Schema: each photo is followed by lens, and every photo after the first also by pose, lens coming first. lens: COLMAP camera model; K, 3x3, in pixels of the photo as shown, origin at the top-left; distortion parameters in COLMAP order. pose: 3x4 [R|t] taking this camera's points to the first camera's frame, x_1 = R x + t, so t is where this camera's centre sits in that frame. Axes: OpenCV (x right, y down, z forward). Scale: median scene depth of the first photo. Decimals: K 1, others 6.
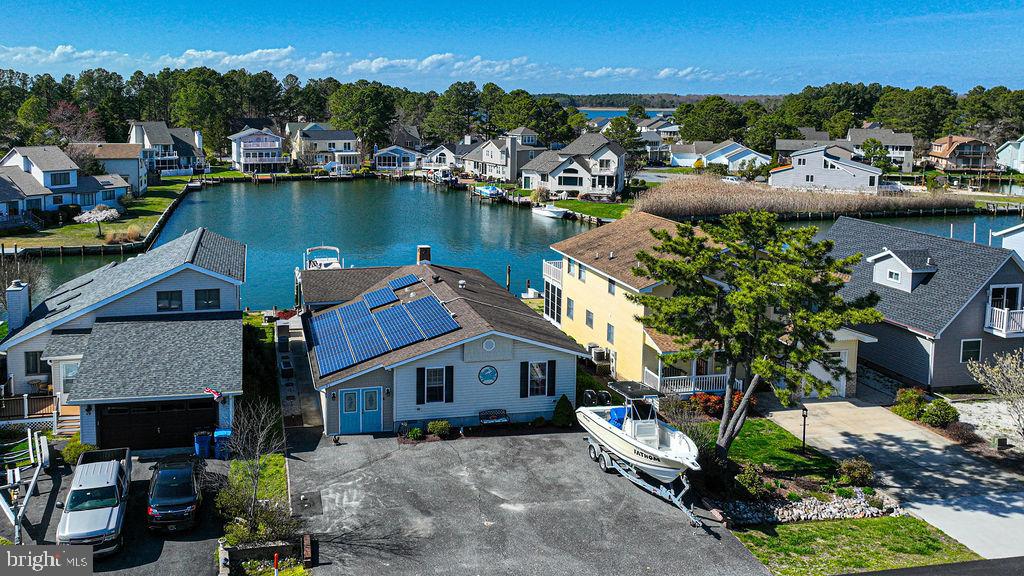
lens RADIAL K [[779.1, 0, 393.6], [0, 779.1, 178.0], [0, 0, 1]] dist [0.002984, 0.003063]
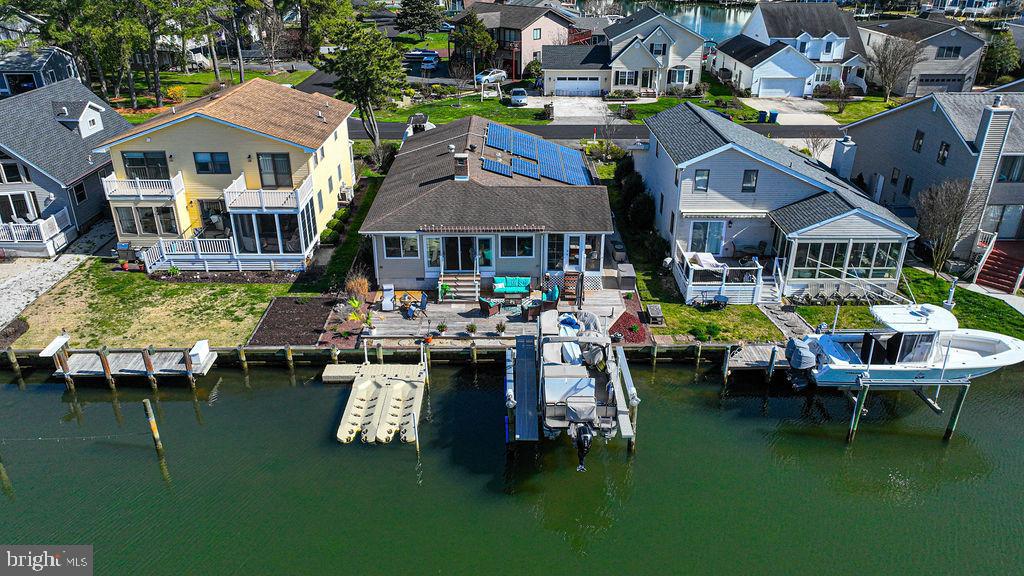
lens RADIAL K [[749.6, 0, 514.4], [0, 749.6, 289.4], [0, 0, 1]] dist [0.001901, 0.007960]
pose [[-0.985630, -0.075390, 0.151162, -0.061316], [0.013754, 0.856091, 0.516642, -0.083762], [-0.168358, 0.511297, -0.842752, 0.707166]]
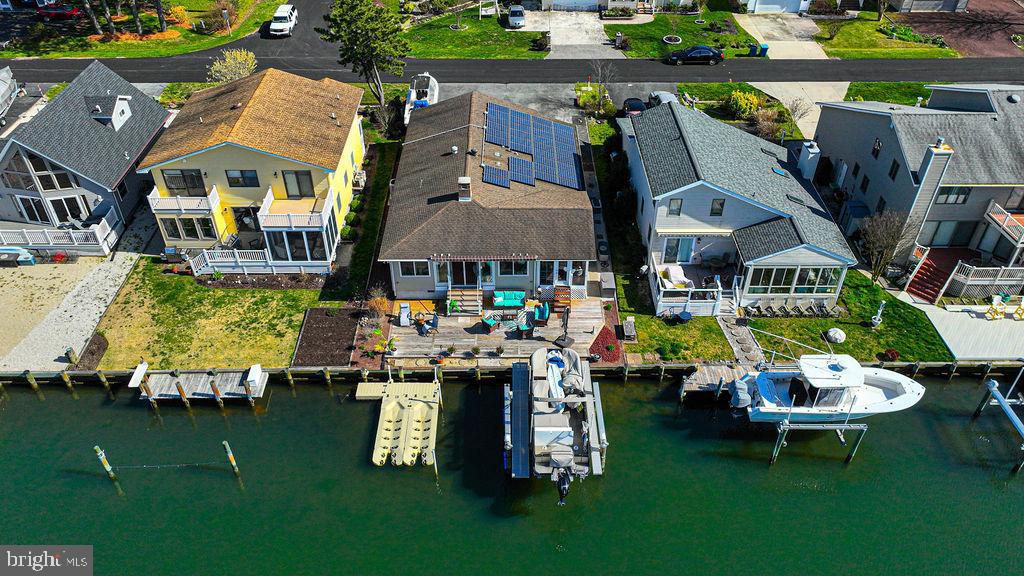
lens RADIAL K [[759.3, 0, 512.9], [0, 759.3, 263.5], [0, 0, 1]] dist [0.004380, 0.002844]
pose [[-0.985538, -0.105942, 0.132255, -0.062089], [0.014003, 0.726887, 0.686615, -0.192593], [-0.168875, 0.678537, -0.714891, 0.697184]]
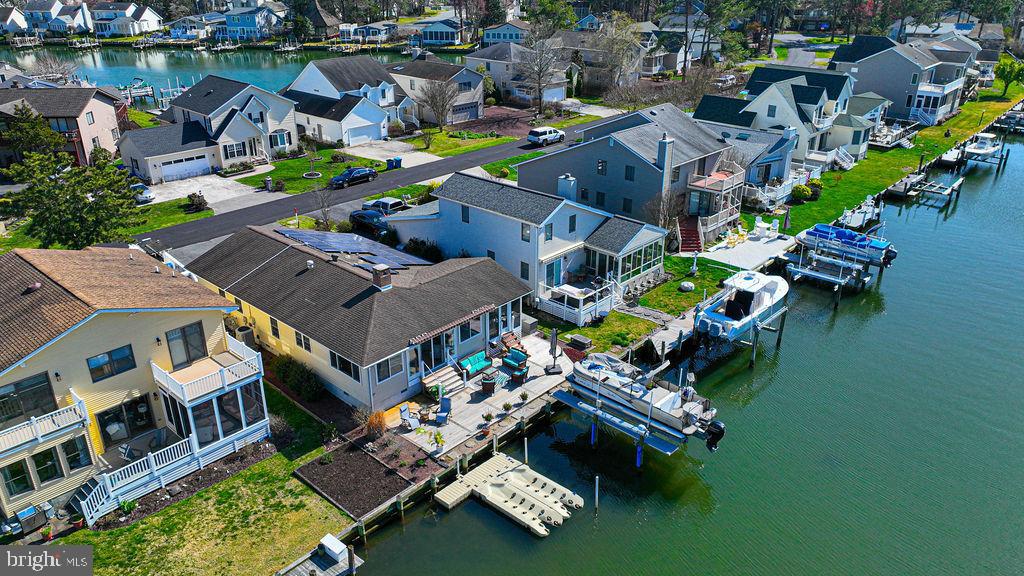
lens RADIAL K [[752.4, 0, 514.5], [0, 752.4, 288.2], [0, 0, 1]] dist [0.004453, 0.001612]
pose [[-0.792944, 0.245815, -0.557508, 0.162038], [-0.063902, 0.876407, 0.477312, -0.124462], [0.605935, 0.414107, -0.679233, 0.679206]]
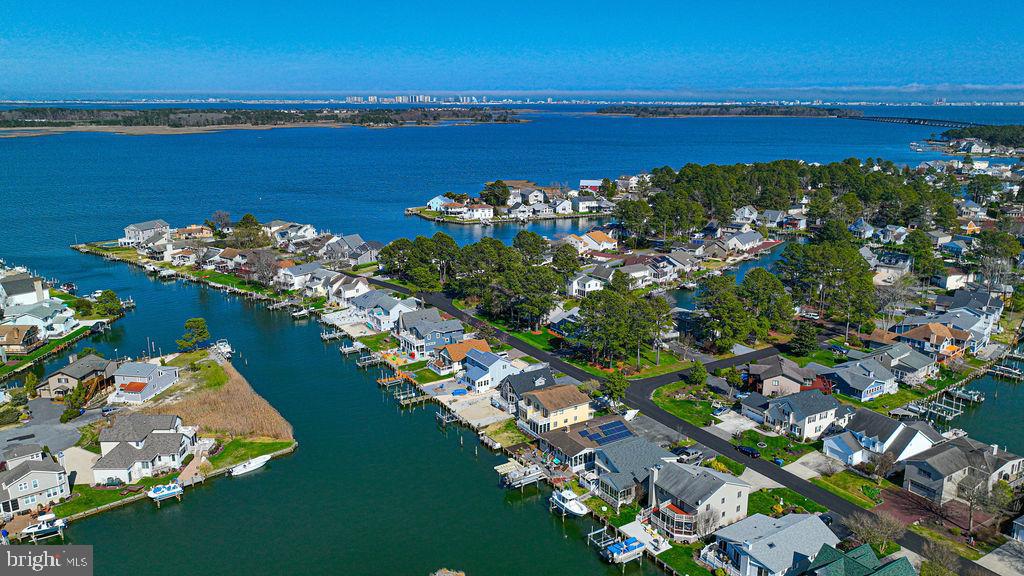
lens RADIAL K [[752.4, 0, 514.5], [0, 752.4, 288.2], [0, 0, 1]] dist [0.004453, 0.001612]
pose [[-0.378906, -0.230742, 0.896208, -1.050679], [0.091964, 0.954236, 0.284563, -0.565943], [-0.920854, 0.190242, -0.340346, 0.881654]]
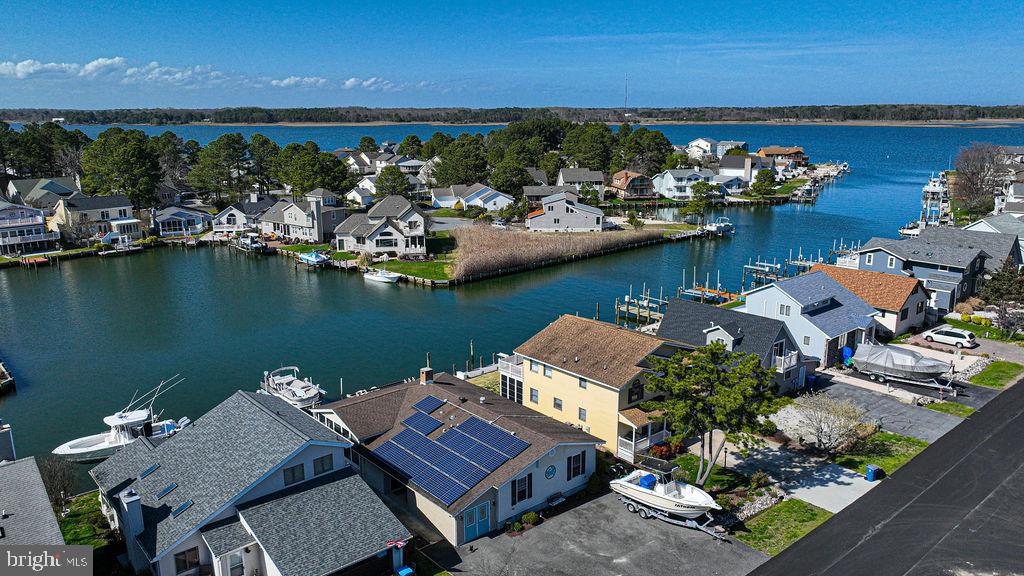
lens RADIAL K [[749.6, 0, 514.4], [0, 749.6, 289.4], [0, 0, 1]] dist [0.001901, 0.007960]
pose [[0.856244, -0.125831, 0.501012, -0.169503], [0.057203, 0.987010, 0.150130, -0.083346], [-0.513395, -0.099889, 0.852319, -0.027615]]
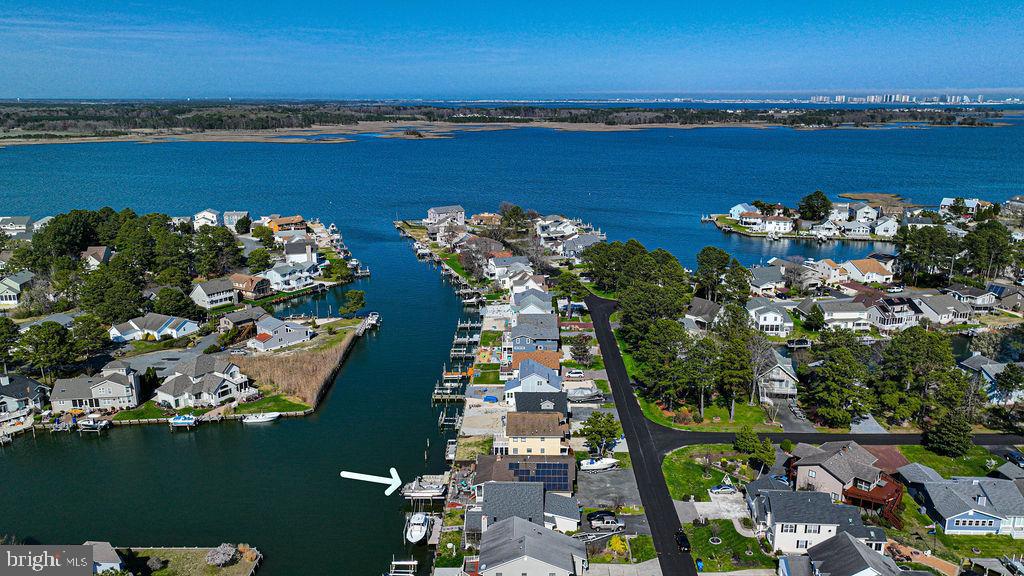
lens RADIAL K [[757.9, 0, 514.4], [0, 757.9, 288.9], [0, 0, 1]] dist [0.002195, 0.001519]
pose [[0.194109, -0.244049, 0.950138, -1.055419], [0.100607, 0.968405, 0.228187, -0.488910], [-0.975807, 0.051297, 0.212530, 0.111693]]
